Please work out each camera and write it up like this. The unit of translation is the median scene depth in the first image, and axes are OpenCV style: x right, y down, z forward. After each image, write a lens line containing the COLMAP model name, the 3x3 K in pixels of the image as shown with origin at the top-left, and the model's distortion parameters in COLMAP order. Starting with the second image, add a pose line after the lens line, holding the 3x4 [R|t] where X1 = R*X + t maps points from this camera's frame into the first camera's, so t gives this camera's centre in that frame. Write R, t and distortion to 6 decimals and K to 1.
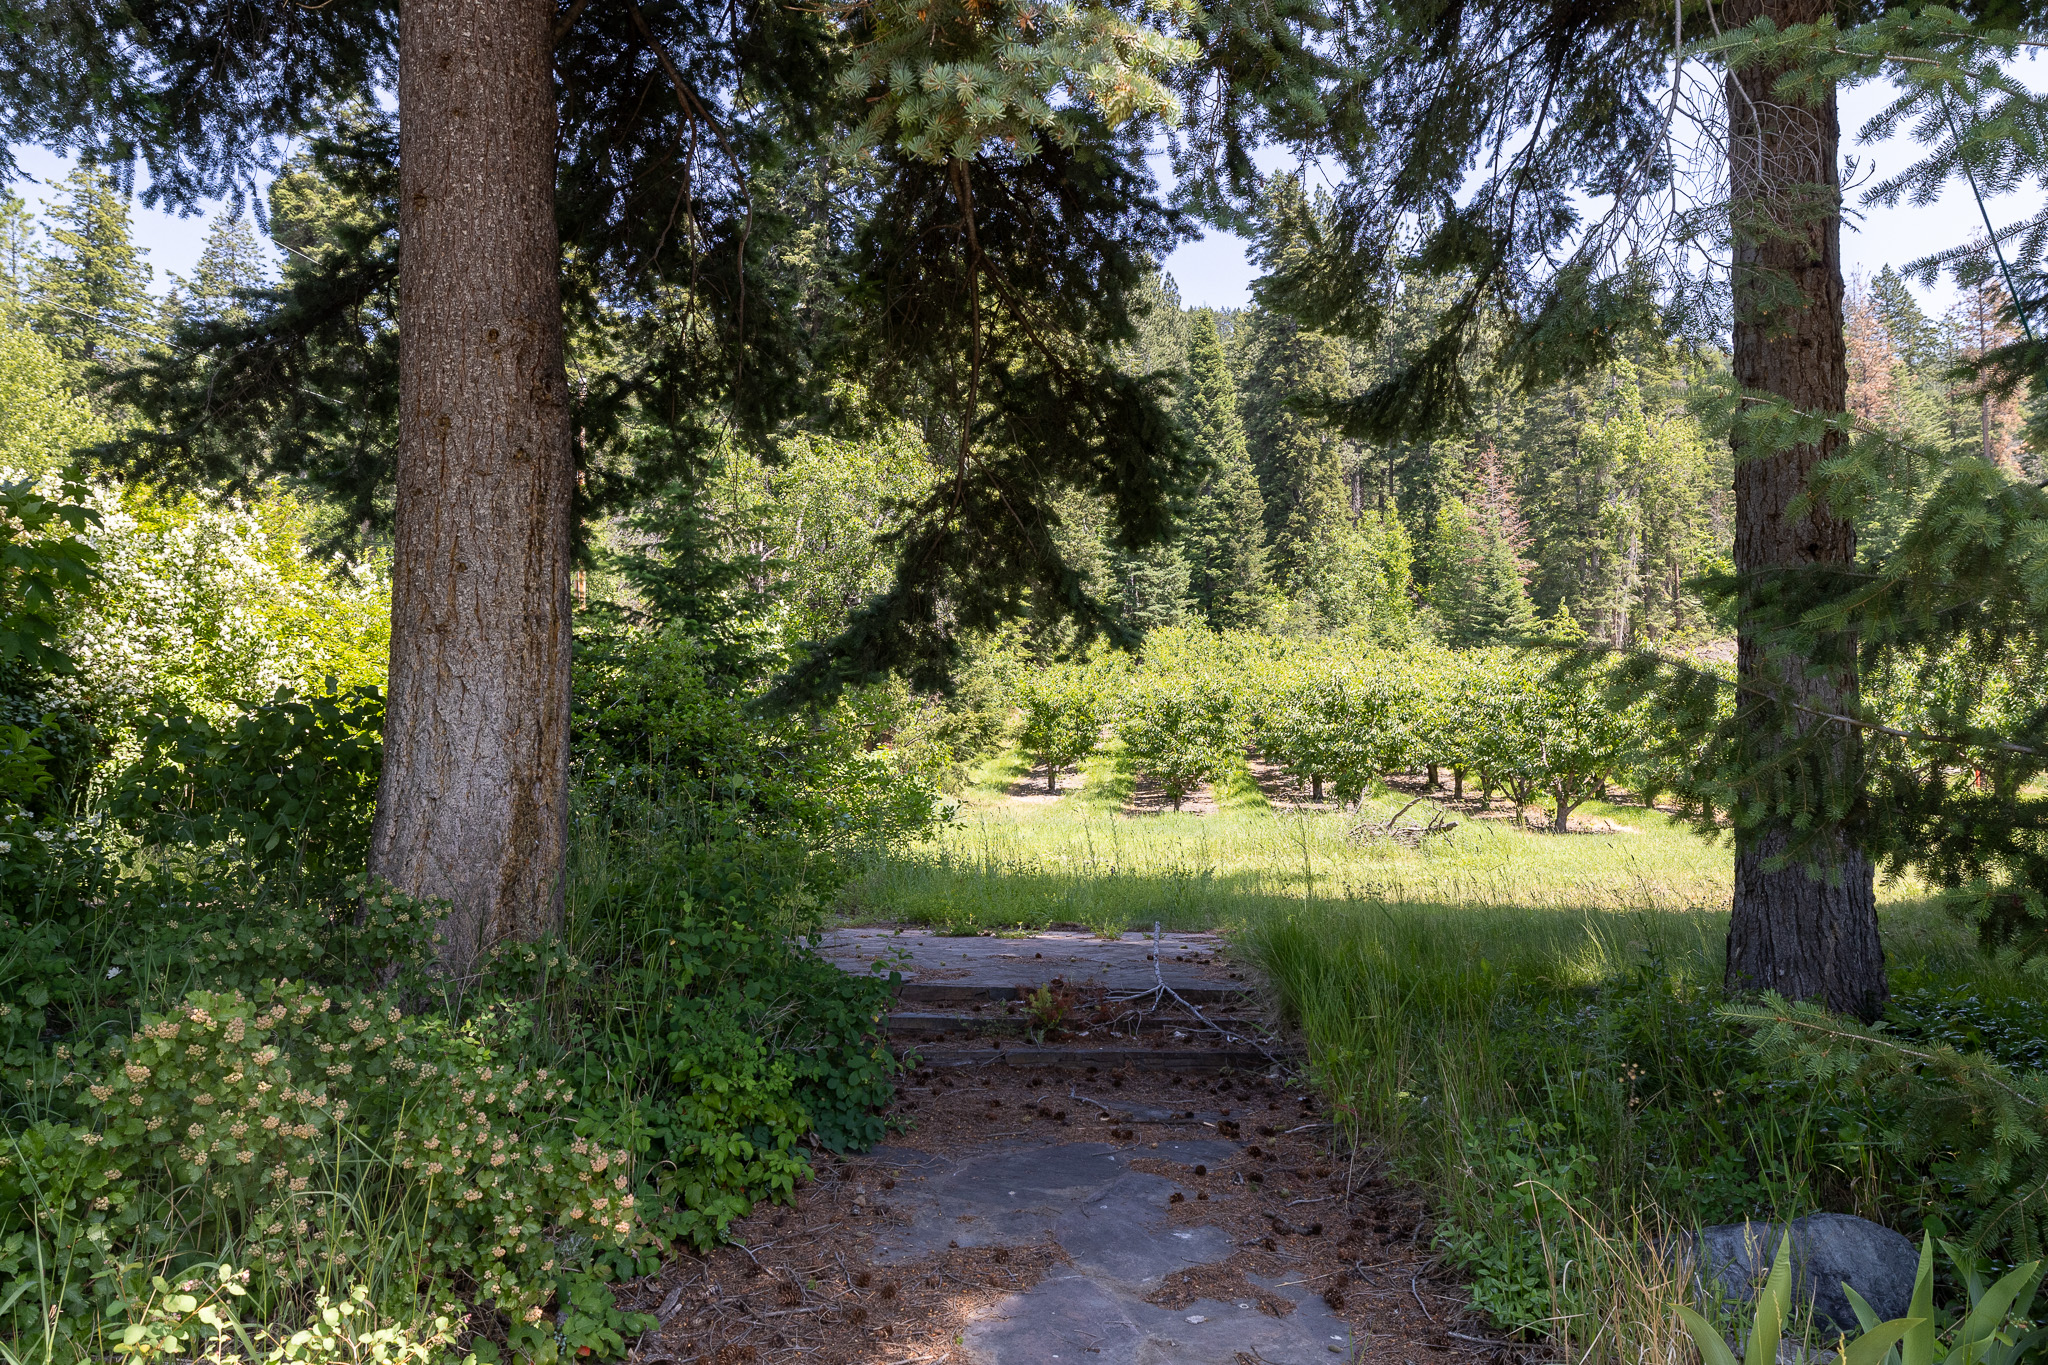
lens RADIAL K [[1409.7, 0, 1012.0], [0, 1409.7, 715.8], [0, 0, 1]] dist [0.003440, 0.007482]
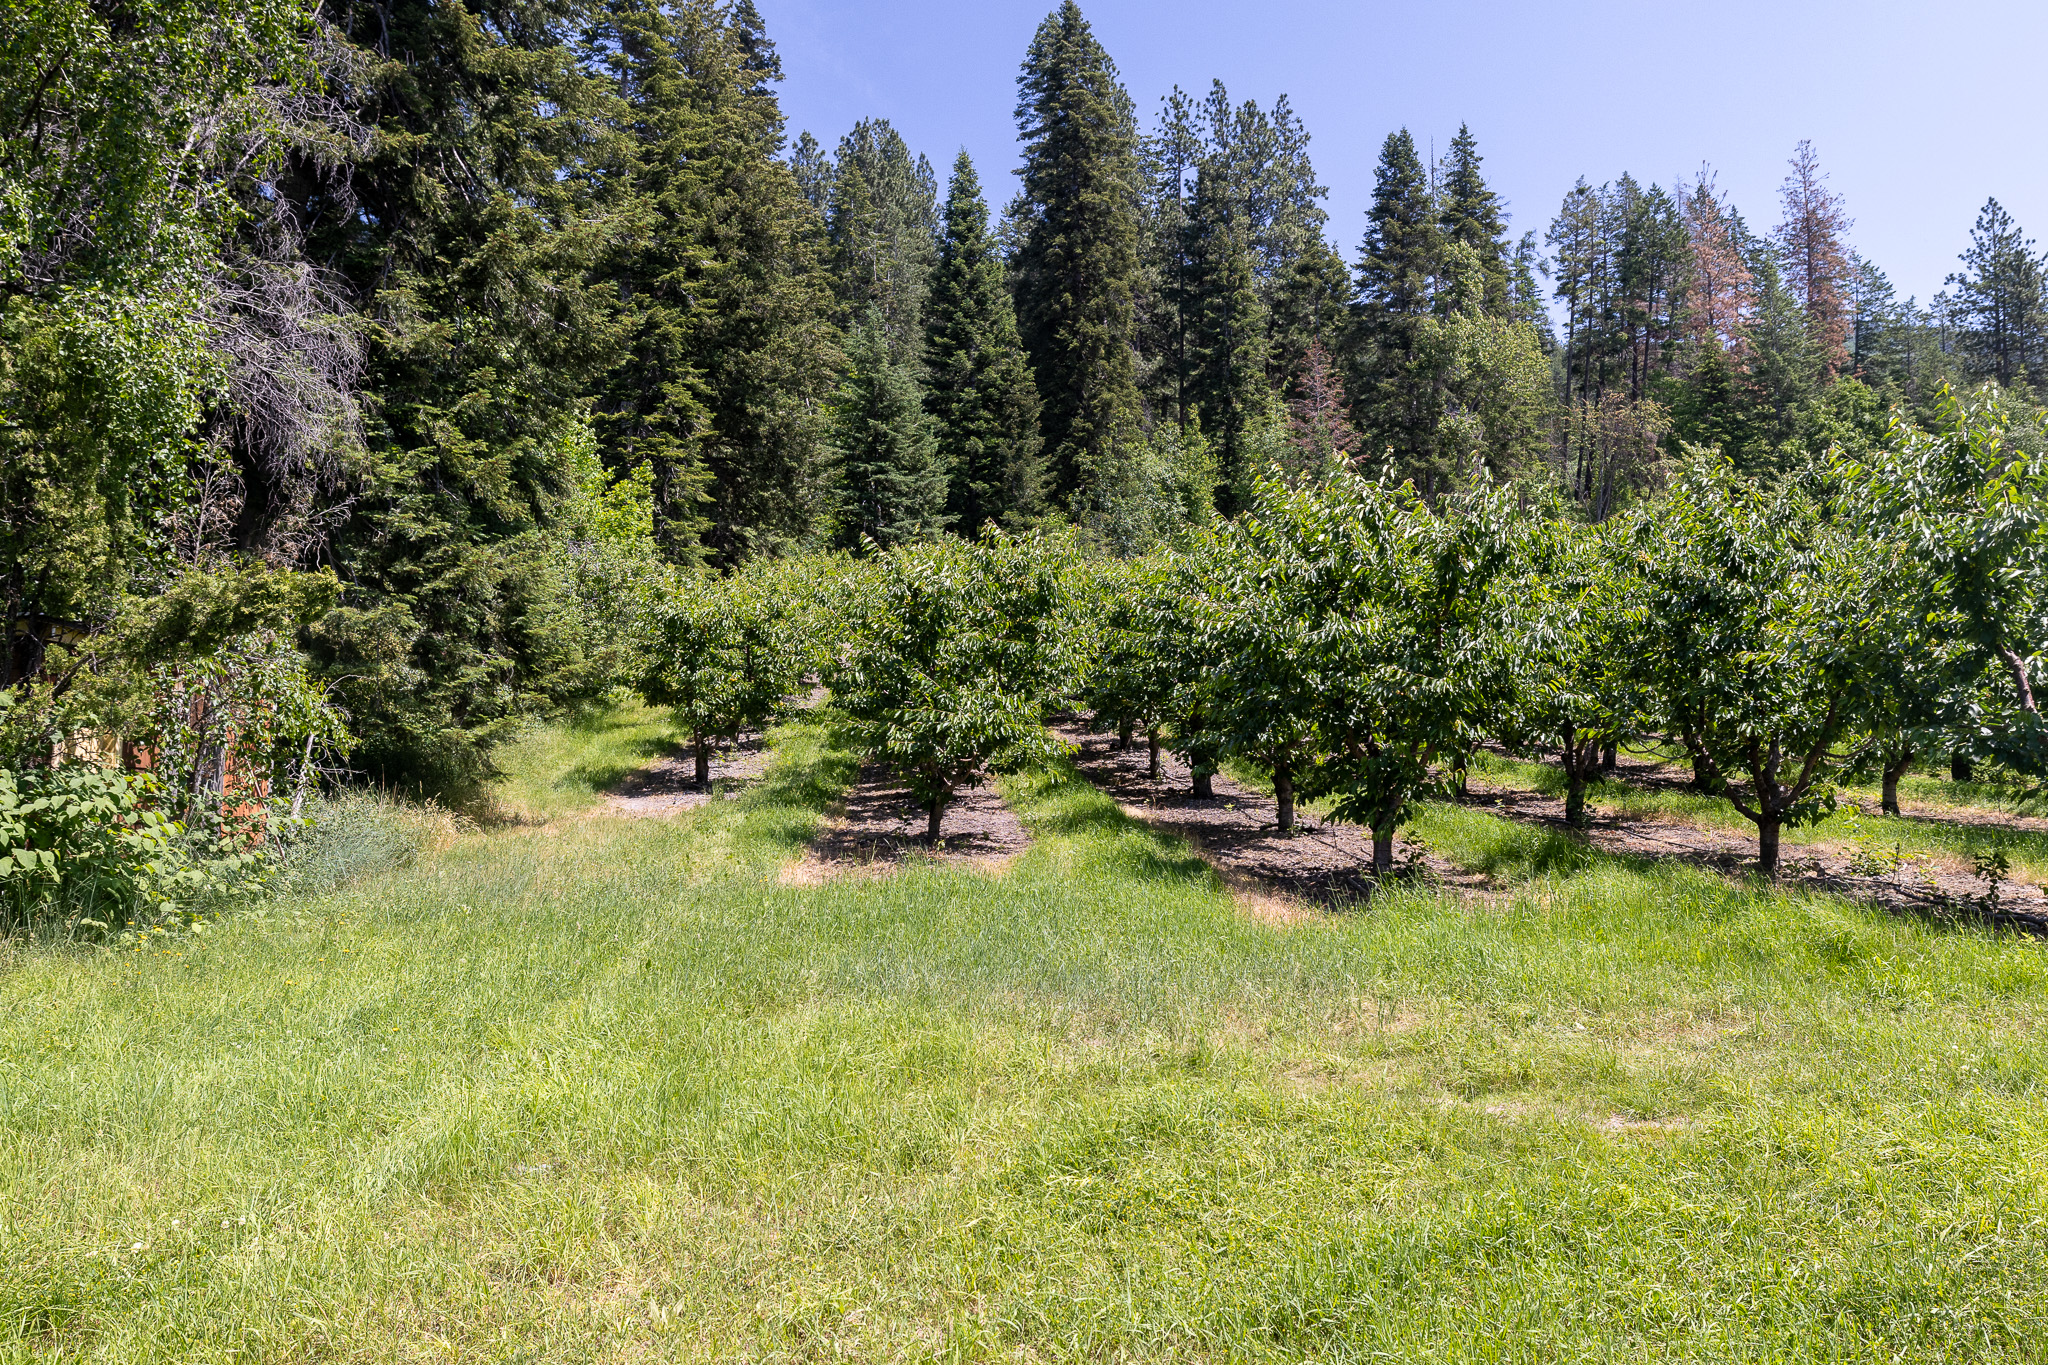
lens RADIAL K [[1409.7, 0, 1036.5], [0, 1409.7, 697.9], [0, 0, 1]] dist [0.003440, 0.007482]
pose [[0.981802, -0.002187, 0.189895, 0.026958], [0.000659, 0.999967, 0.008108, 0.008301], [-0.189906, -0.007835, 0.981771, 0.233737]]
